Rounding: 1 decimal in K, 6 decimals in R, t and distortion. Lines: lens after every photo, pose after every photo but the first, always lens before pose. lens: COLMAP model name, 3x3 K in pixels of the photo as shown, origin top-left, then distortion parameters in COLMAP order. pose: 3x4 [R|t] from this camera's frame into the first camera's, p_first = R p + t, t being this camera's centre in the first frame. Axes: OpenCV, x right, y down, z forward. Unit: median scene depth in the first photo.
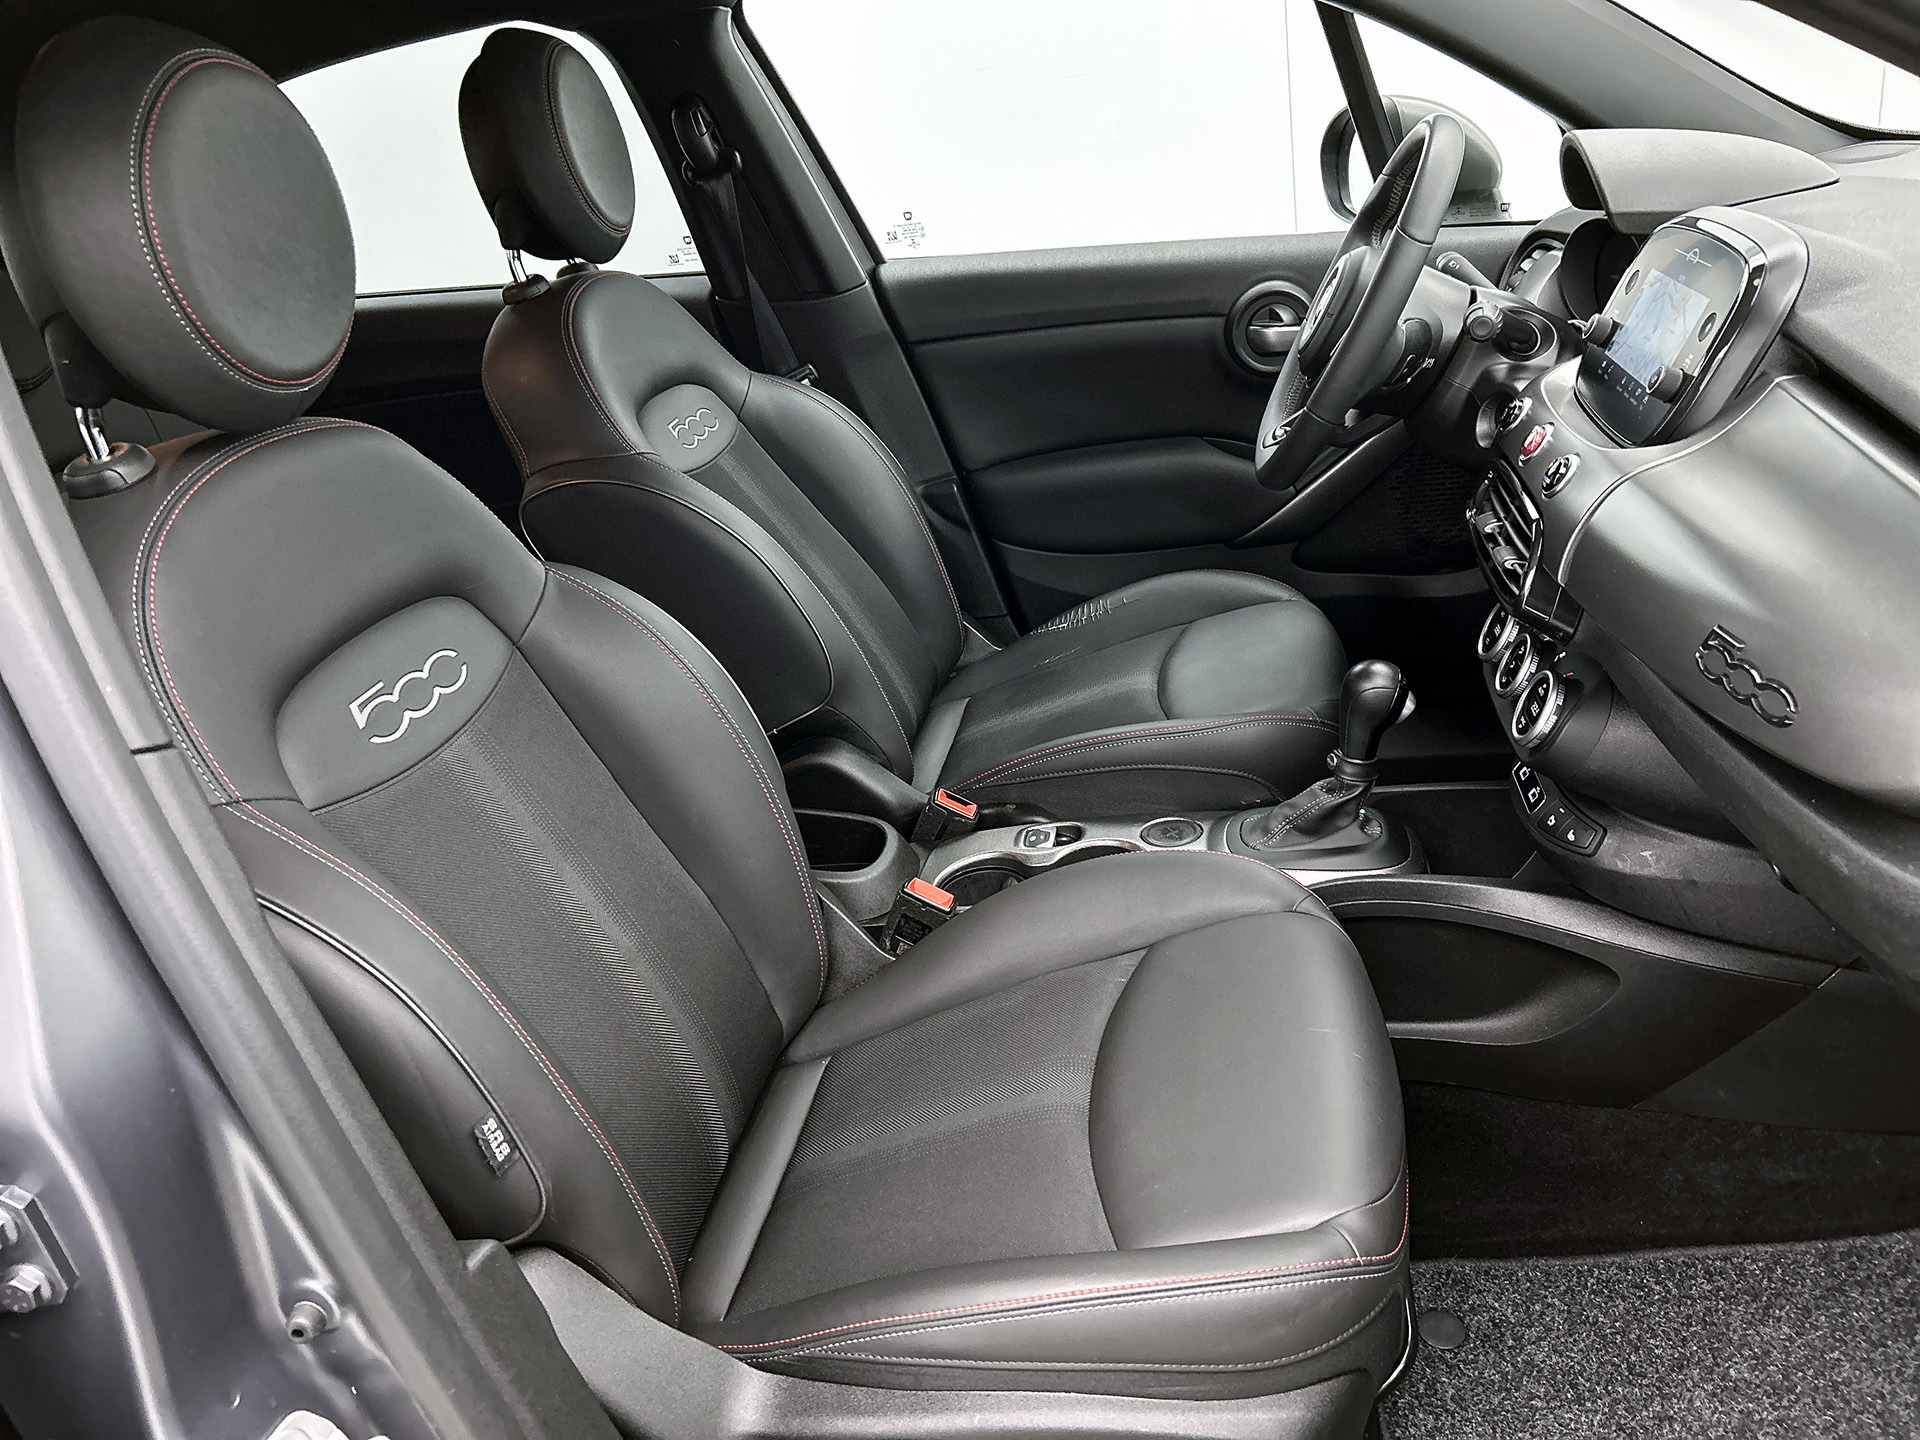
lens RADIAL K [[1498.7, 0, 965.9], [0, 1498.7, 733.6], [0, 0, 1]] dist [0.068435, -0.040832]
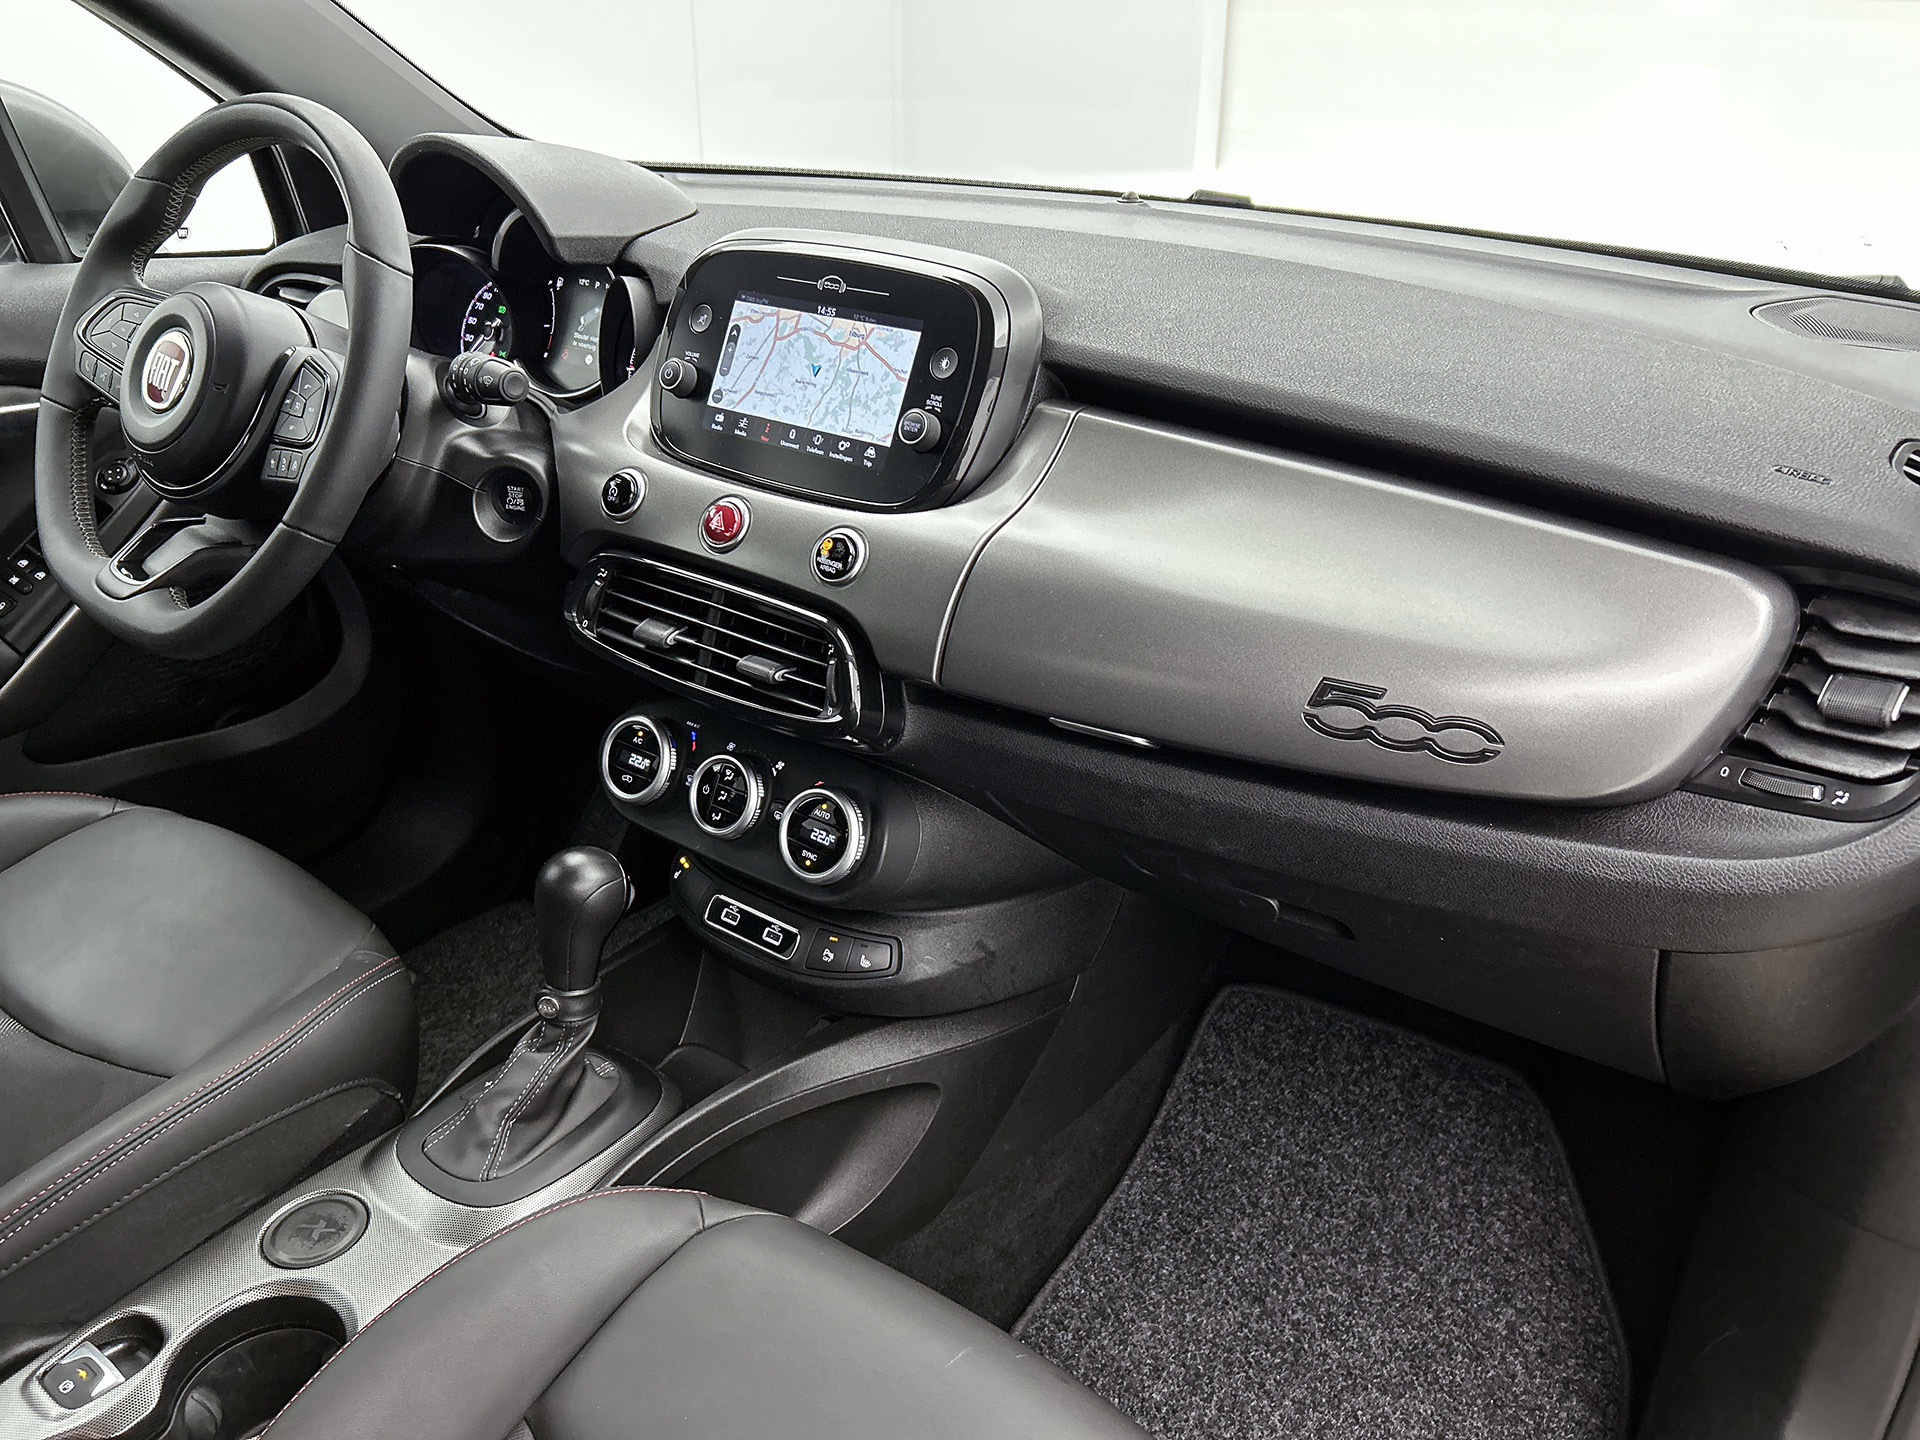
lens RADIAL K [[1498.7, 0, 962.3], [0, 1498.7, 735.3], [0, 0, 1]] dist [0.068435, -0.040832]
pose [[0.452610, -0.282578, 0.845751, -0.247332], [0.302665, 0.940838, 0.152375, -0.161394], [-0.838772, 0.187013, 0.511359, 0.491024]]
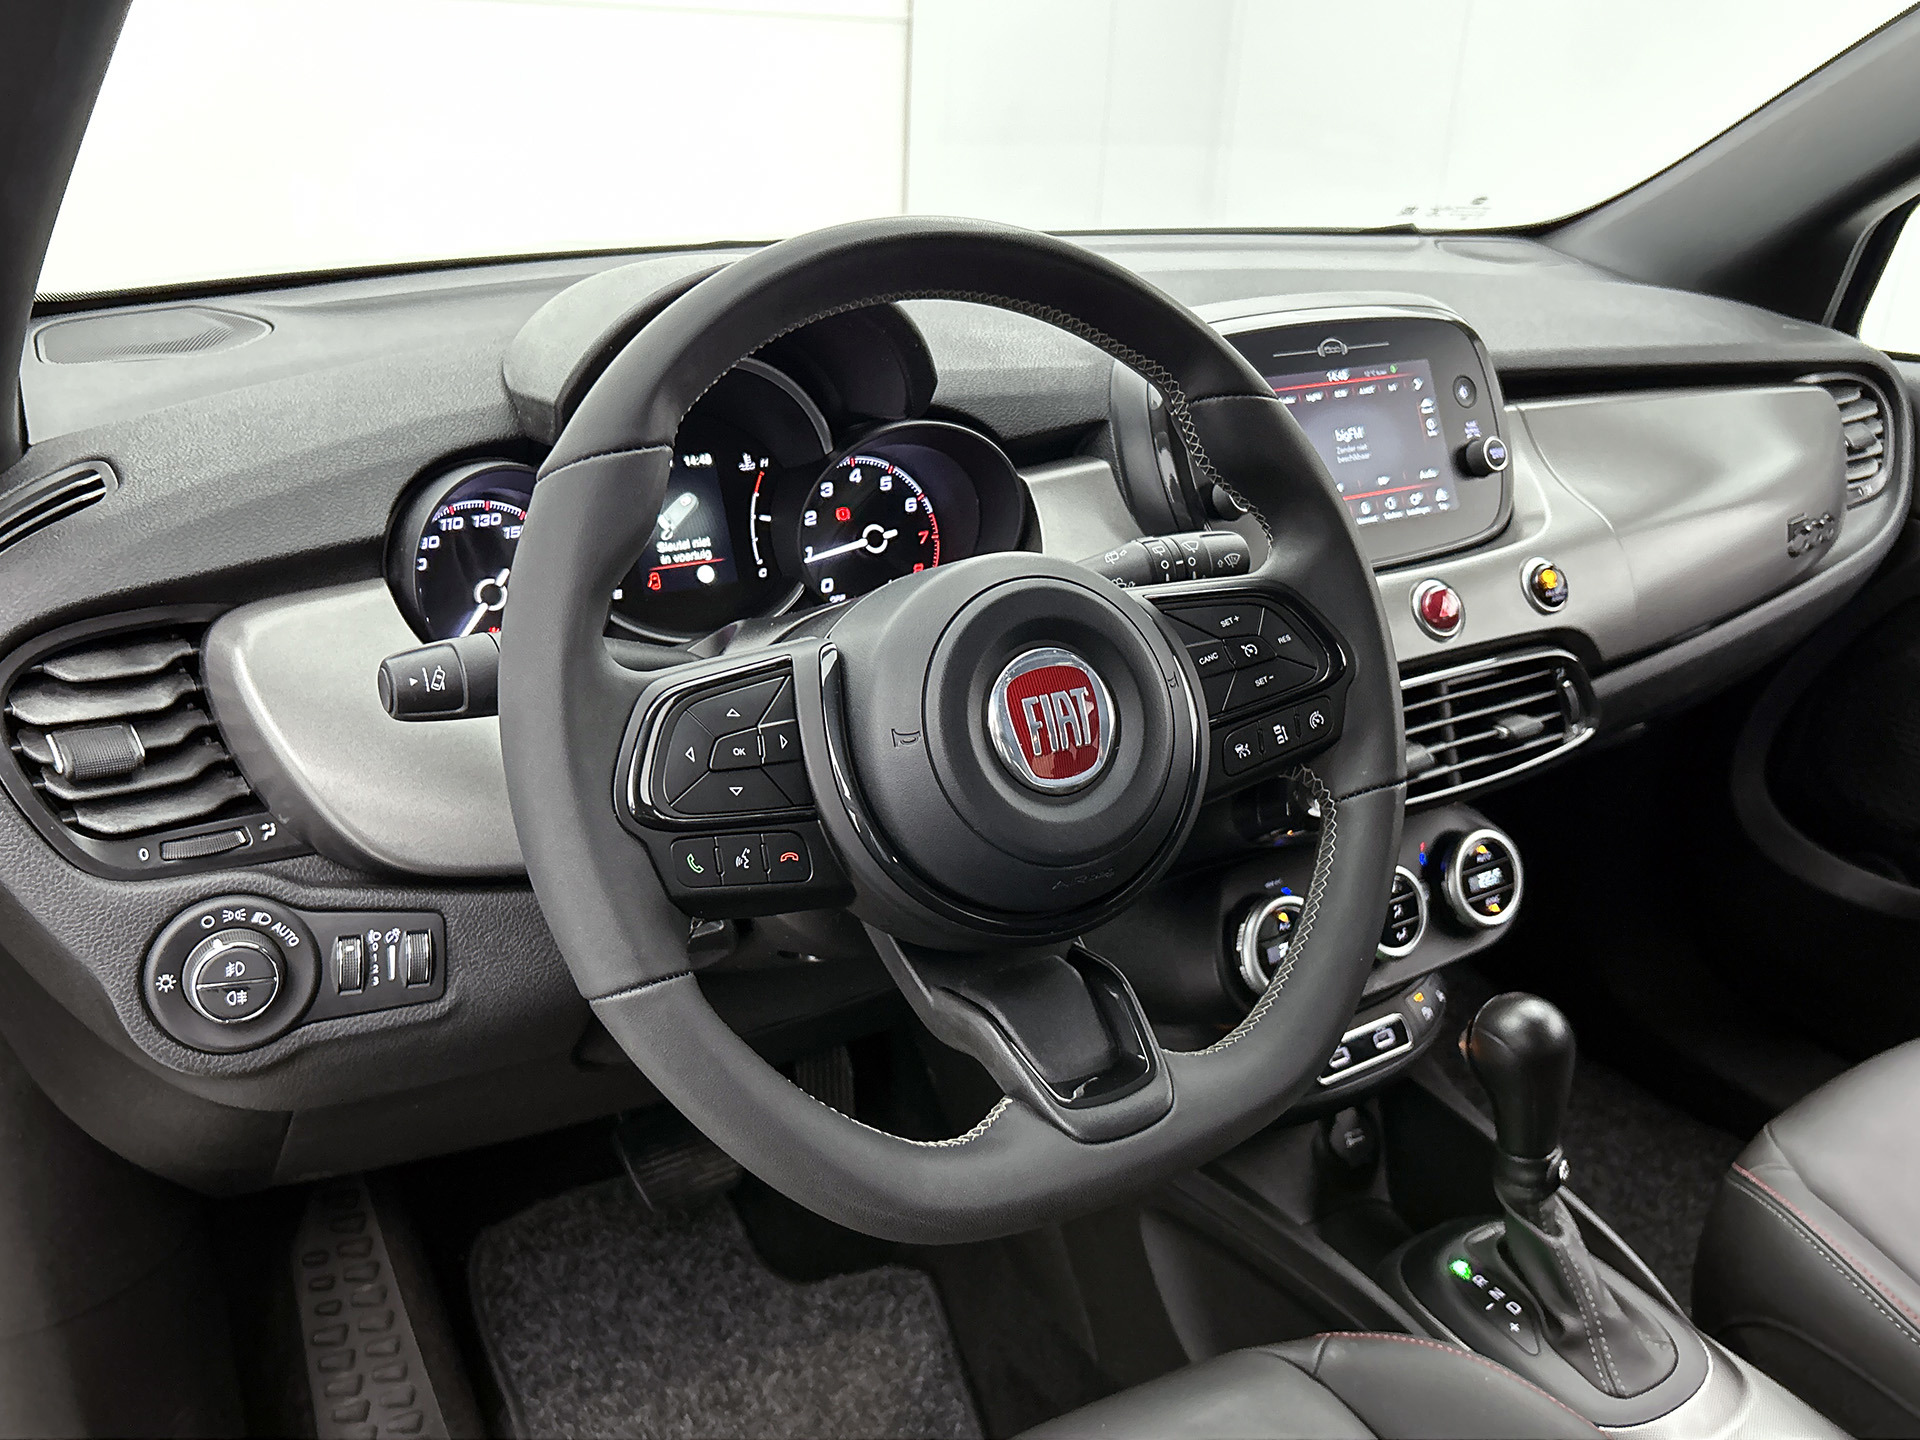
lens RADIAL K [[1617.0, 0, 968.1], [0, 1617.0, 719.1], [0, 0, 1]] dist [-0.002189, 0.008277]
pose [[-0.682501, -0.207542, 0.700799, -0.020219], [0.334667, 0.763672, 0.552091, -0.623455], [-0.649762, 0.611336, -0.451749, 1.455382]]
